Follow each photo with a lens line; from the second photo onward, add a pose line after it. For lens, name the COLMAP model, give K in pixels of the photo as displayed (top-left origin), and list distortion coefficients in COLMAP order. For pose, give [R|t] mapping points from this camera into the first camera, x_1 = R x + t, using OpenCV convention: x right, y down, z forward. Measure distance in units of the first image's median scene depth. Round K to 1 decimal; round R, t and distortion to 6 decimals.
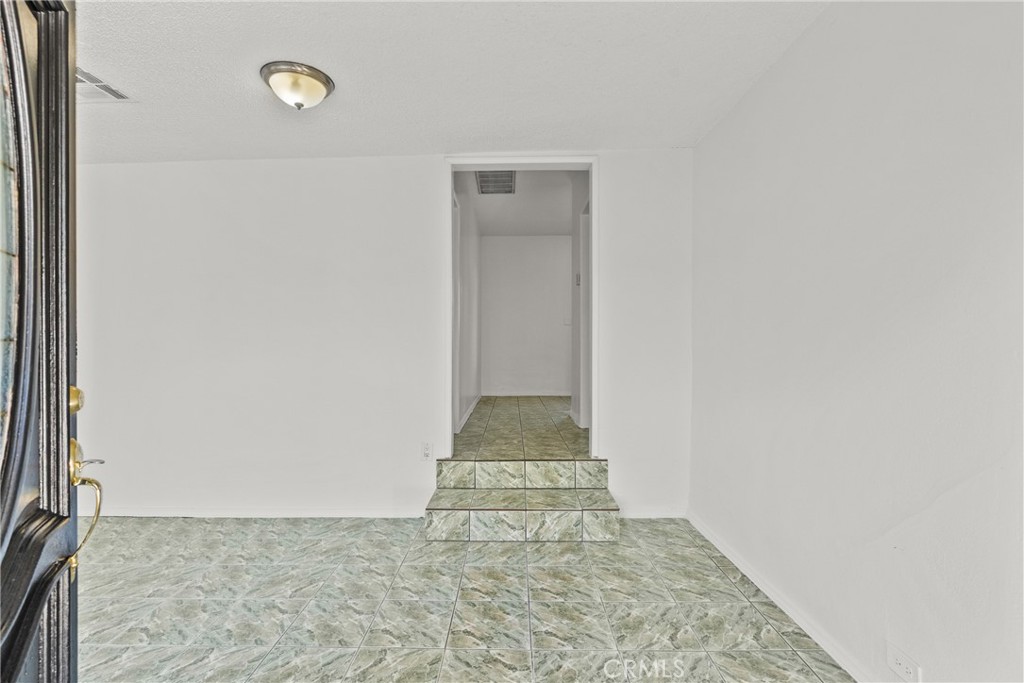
lens RADIAL K [[465.1, 0, 508.9], [0, 465.1, 344.2], [0, 0, 1]] dist [-0.009211, 0.005080]
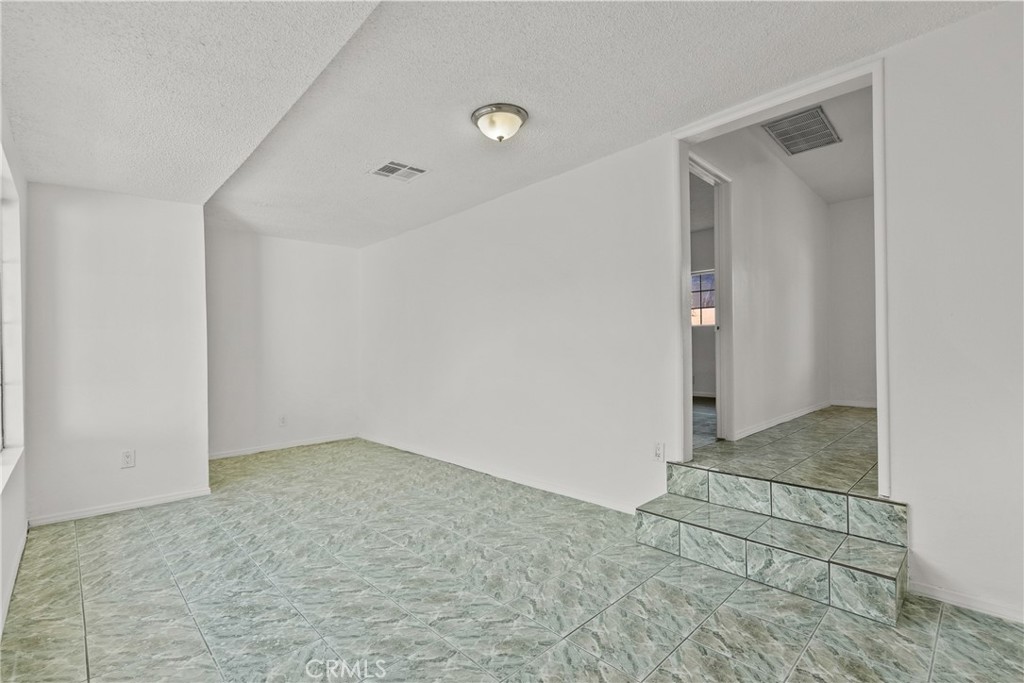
lens RADIAL K [[465.1, 0, 508.9], [0, 465.1, 344.2], [0, 0, 1]] dist [-0.009211, 0.005080]
pose [[0.703236, -0.011578, -0.710862, 0.322901], [0.010447, 0.999928, -0.005951, 0.017422], [0.710880, -0.003241, 0.703306, 0.138889]]
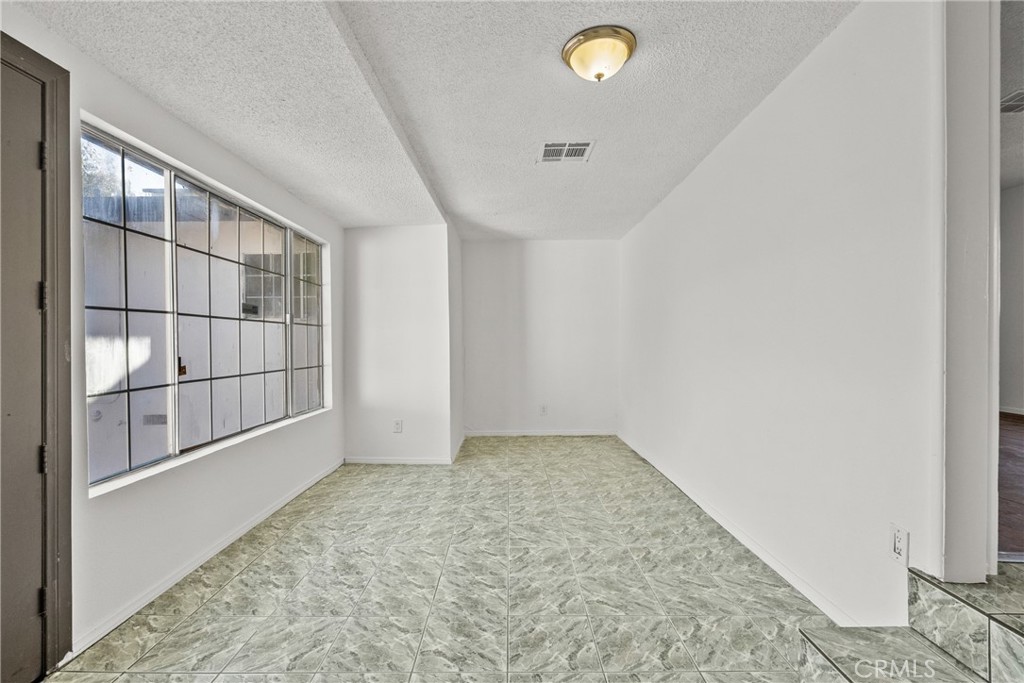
lens RADIAL K [[465.1, 0, 508.9], [0, 465.1, 344.2], [0, 0, 1]] dist [-0.009211, 0.005080]
pose [[0.012093, 0.005123, -0.999914, 0.372375], [0.001820, 0.999985, 0.005146, 0.008548], [0.999925, -0.001882, 0.012084, 0.645441]]
